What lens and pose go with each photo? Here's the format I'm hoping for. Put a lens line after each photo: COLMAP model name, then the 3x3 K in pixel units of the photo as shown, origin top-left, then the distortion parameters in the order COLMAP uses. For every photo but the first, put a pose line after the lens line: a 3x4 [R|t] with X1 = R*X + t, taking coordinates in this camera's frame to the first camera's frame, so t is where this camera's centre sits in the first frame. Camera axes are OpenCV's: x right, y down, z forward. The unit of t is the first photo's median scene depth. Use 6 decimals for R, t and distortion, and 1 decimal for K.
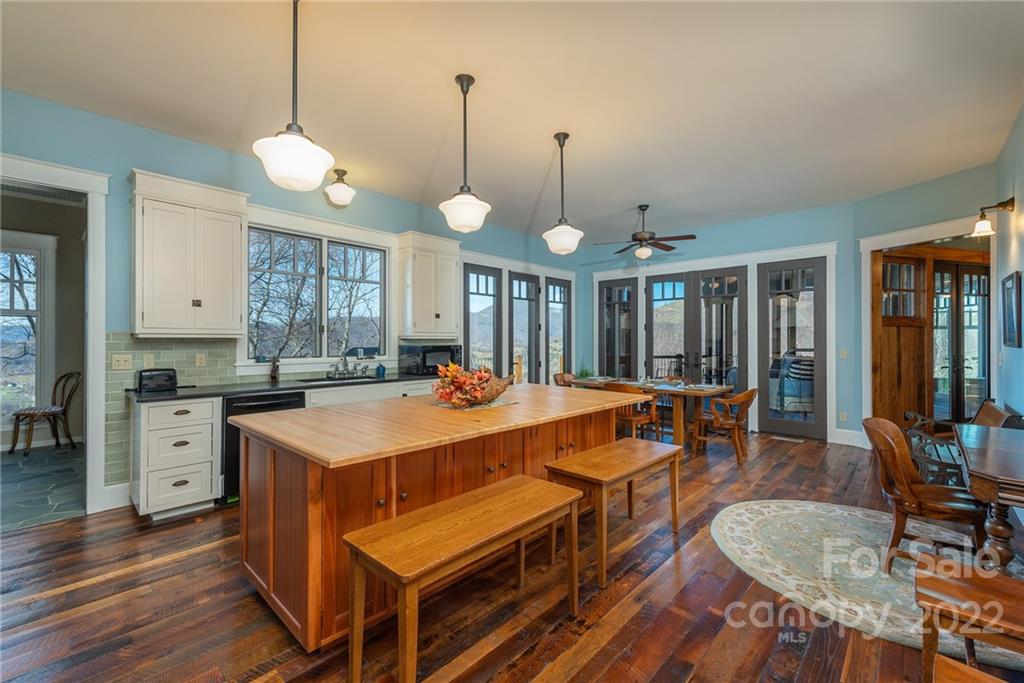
lens RADIAL K [[423.5, 0, 507.1], [0, 423.5, 338.1], [0, 0, 1]] dist [0.000738, 0.000053]
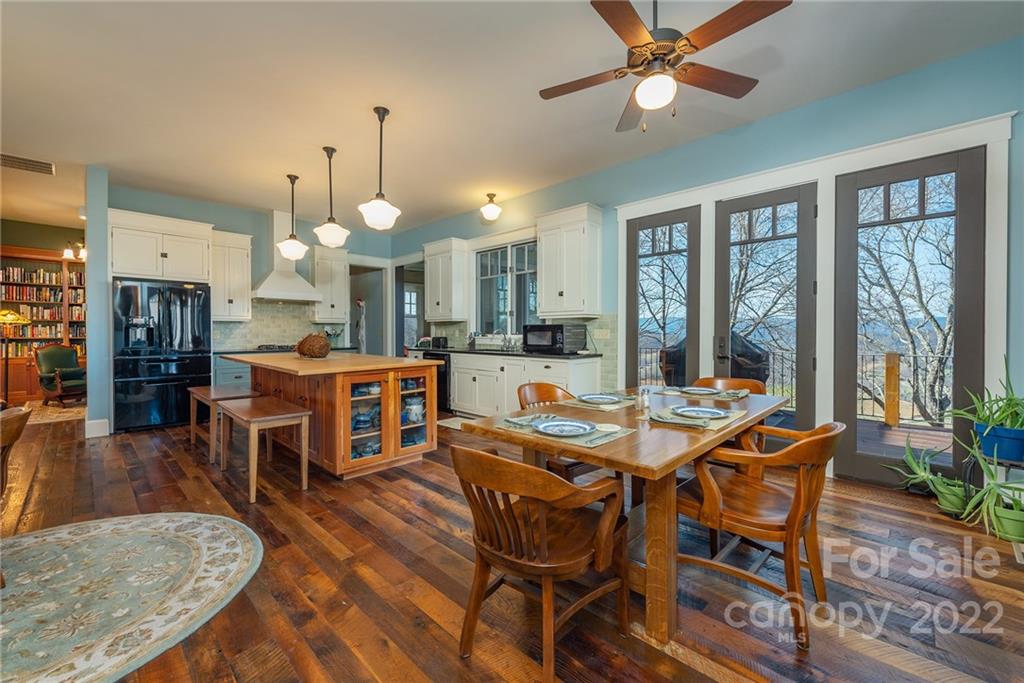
lens RADIAL K [[423.5, 0, 507.1], [0, 423.5, 338.1], [0, 0, 1]] dist [0.000738, 0.000053]
pose [[-0.020915, 0.007282, -0.999755, 1.218004], [0.004152, 0.999965, 0.007197, 0.067216], [0.999773, -0.004000, -0.020945, 1.443905]]
